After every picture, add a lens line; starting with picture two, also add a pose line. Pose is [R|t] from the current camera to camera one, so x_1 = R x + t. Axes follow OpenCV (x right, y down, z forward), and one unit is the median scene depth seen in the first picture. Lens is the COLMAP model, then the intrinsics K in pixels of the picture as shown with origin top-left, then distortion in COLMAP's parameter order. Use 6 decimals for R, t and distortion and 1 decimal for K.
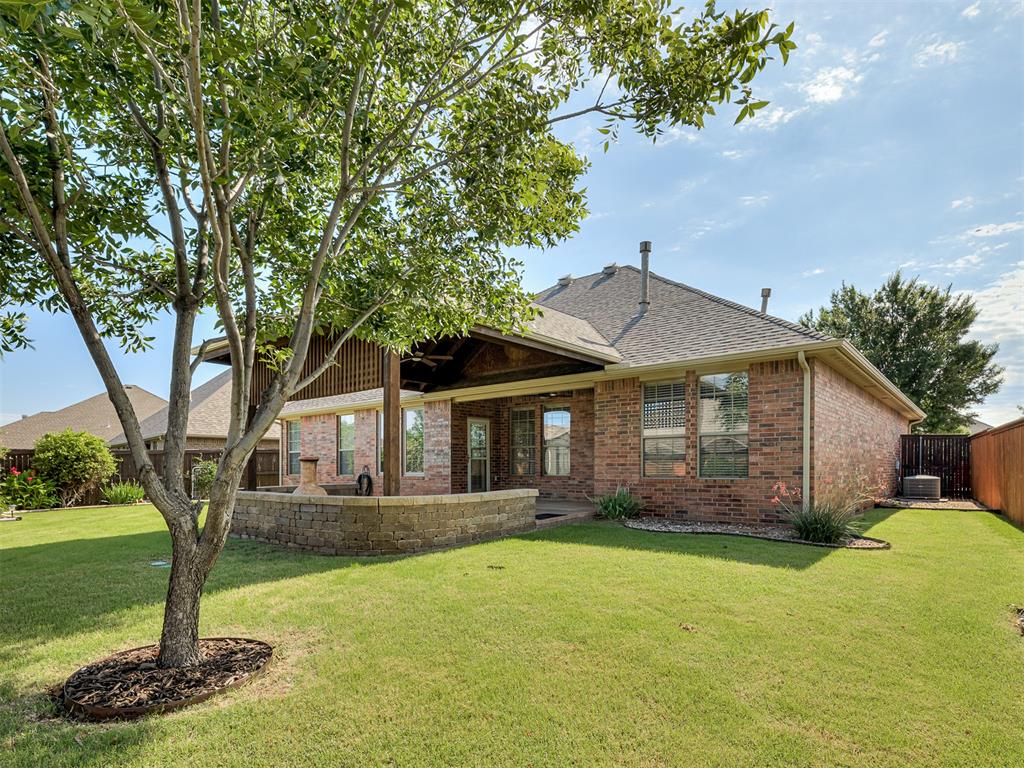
lens RADIAL K [[567.9, 0, 541.5], [0, 567.9, 474.2], [0, 0, 1]] dist [-0.000212, 0.000124]
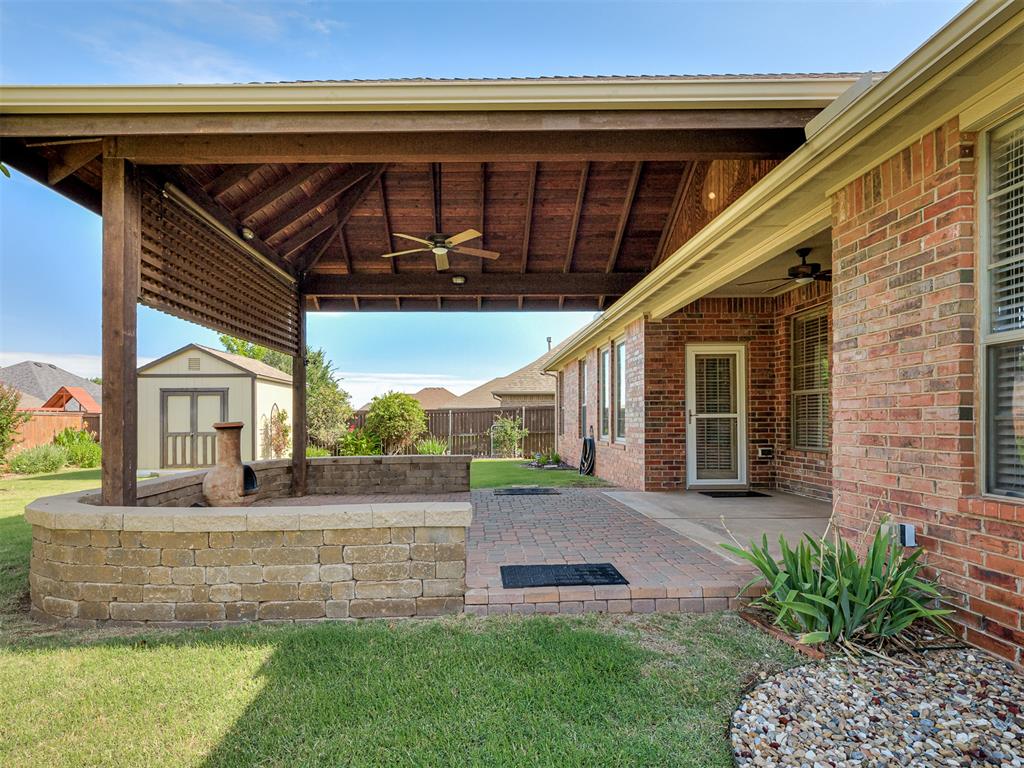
lens RADIAL K [[554.4, 0, 469.9], [0, 554.4, 419.4], [0, 0, 1]] dist [0.001607, 0.000439]
pose [[0.605024, -0.000998, -0.796207, 0.182781], [-0.008132, 0.999939, -0.007433, -0.018912], [0.796166, 0.010971, 0.604979, 0.501984]]
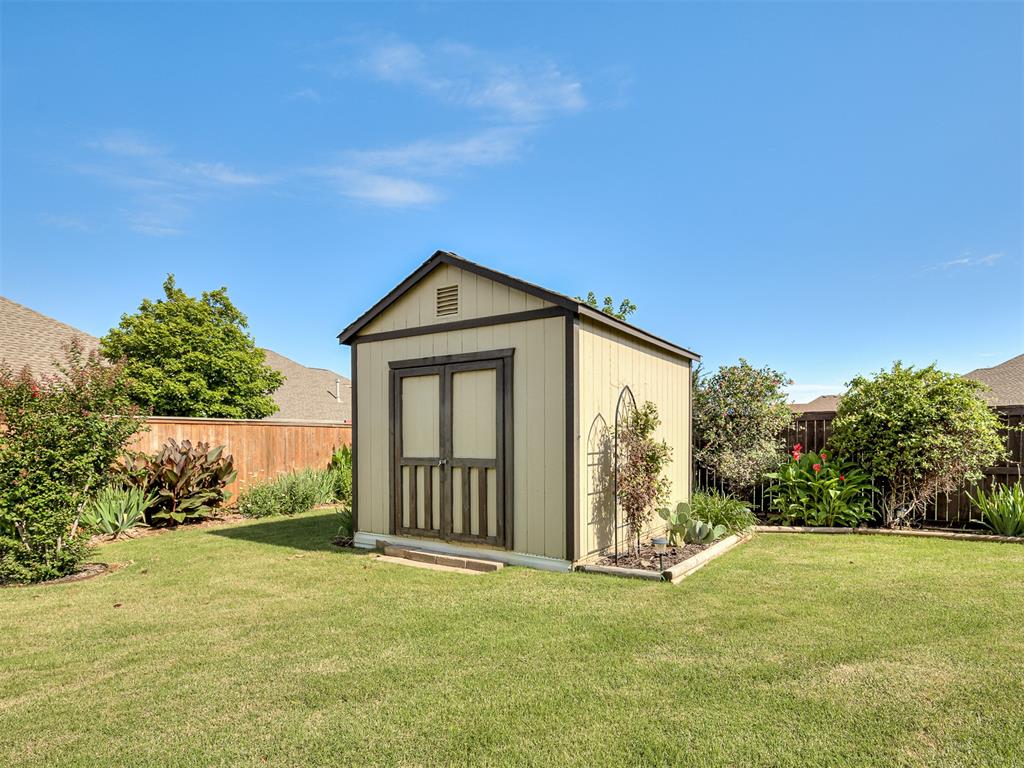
lens RADIAL K [[544.3, 0, 519.2], [0, 544.3, 447.4], [0, 0, 1]] dist [0.001917, 0.000257]
pose [[0.093502, 0.019839, -0.995421, -0.452198], [-0.012247, 0.999749, 0.018775, -0.016531], [0.995544, 0.010435, 0.093721, 0.716604]]
